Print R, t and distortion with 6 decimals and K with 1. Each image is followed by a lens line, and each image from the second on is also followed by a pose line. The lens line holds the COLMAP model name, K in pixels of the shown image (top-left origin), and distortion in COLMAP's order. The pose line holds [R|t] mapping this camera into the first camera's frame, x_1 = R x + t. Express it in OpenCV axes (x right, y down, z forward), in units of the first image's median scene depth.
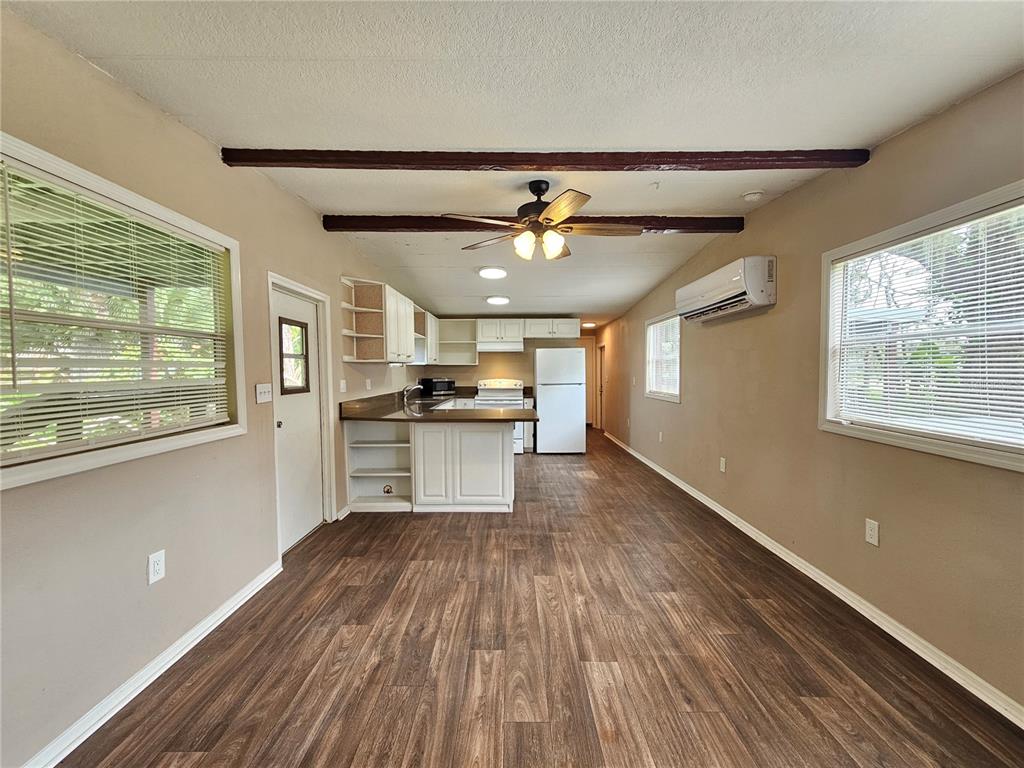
lens RADIAL K [[421.1, 0, 507.1], [0, 421.1, 389.2], [0, 0, 1]] dist [-0.001997, 0.000121]
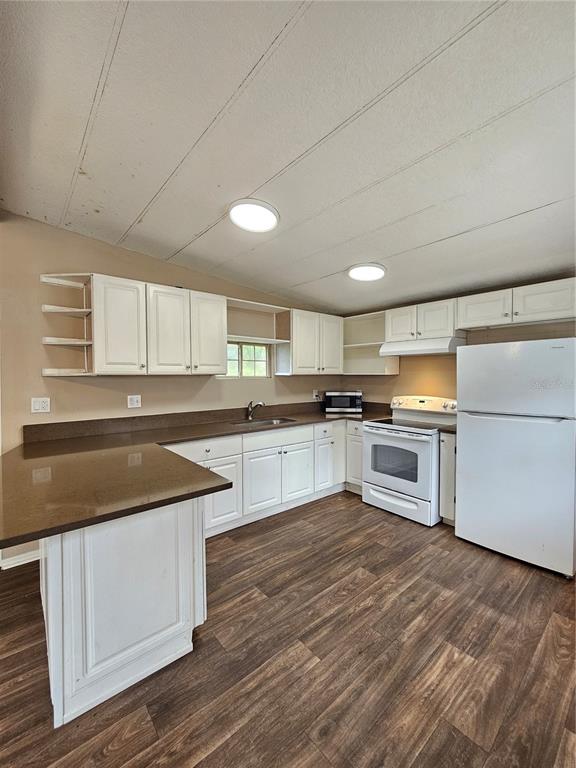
lens RADIAL K [[315.8, 0, 288.0], [0, 315.8, 384.0], [0, 0, 1]] dist [-0.001997, 0.000121]
pose [[0.658792, 0.020968, -0.752033, 0.495756], [-0.033634, 0.999433, -0.001597, -0.080262], [0.751573, 0.026346, 0.659123, 1.178300]]
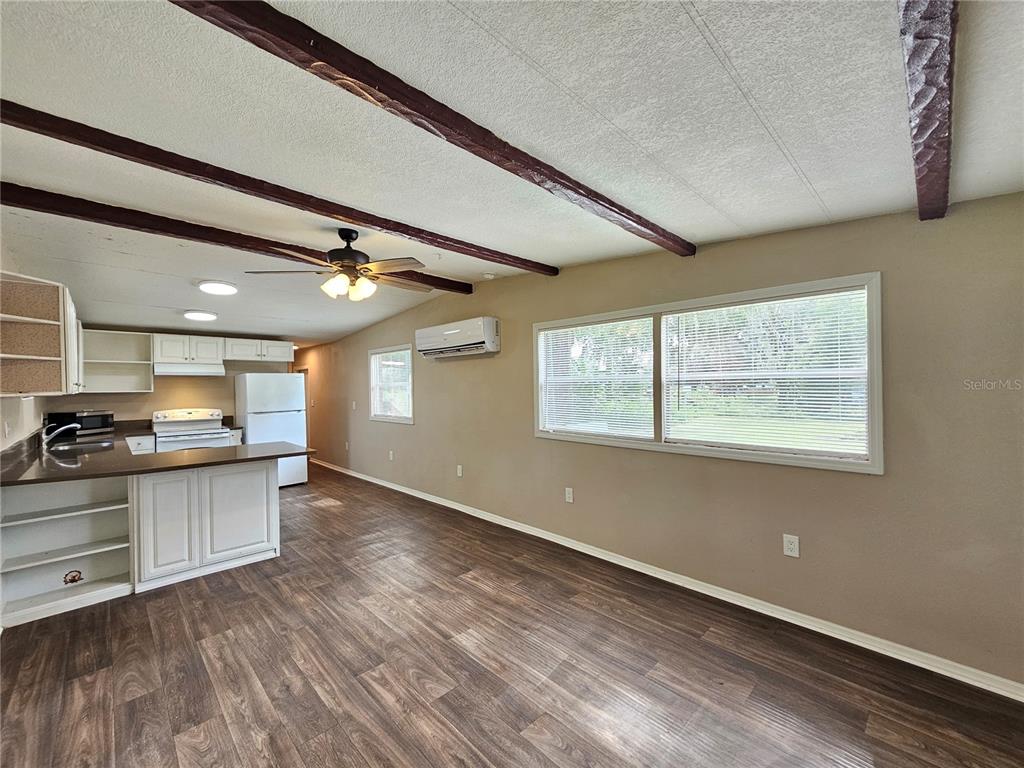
lens RADIAL K [[421.1, 0, 507.1], [0, 421.1, 389.2], [0, 0, 1]] dist [-0.001997, 0.000121]
pose [[0.711660, -0.010211, 0.702450, -0.341521], [0.041036, 0.998791, -0.027056, -0.033476], [-0.701325, 0.048081, 0.711219, -0.028158]]
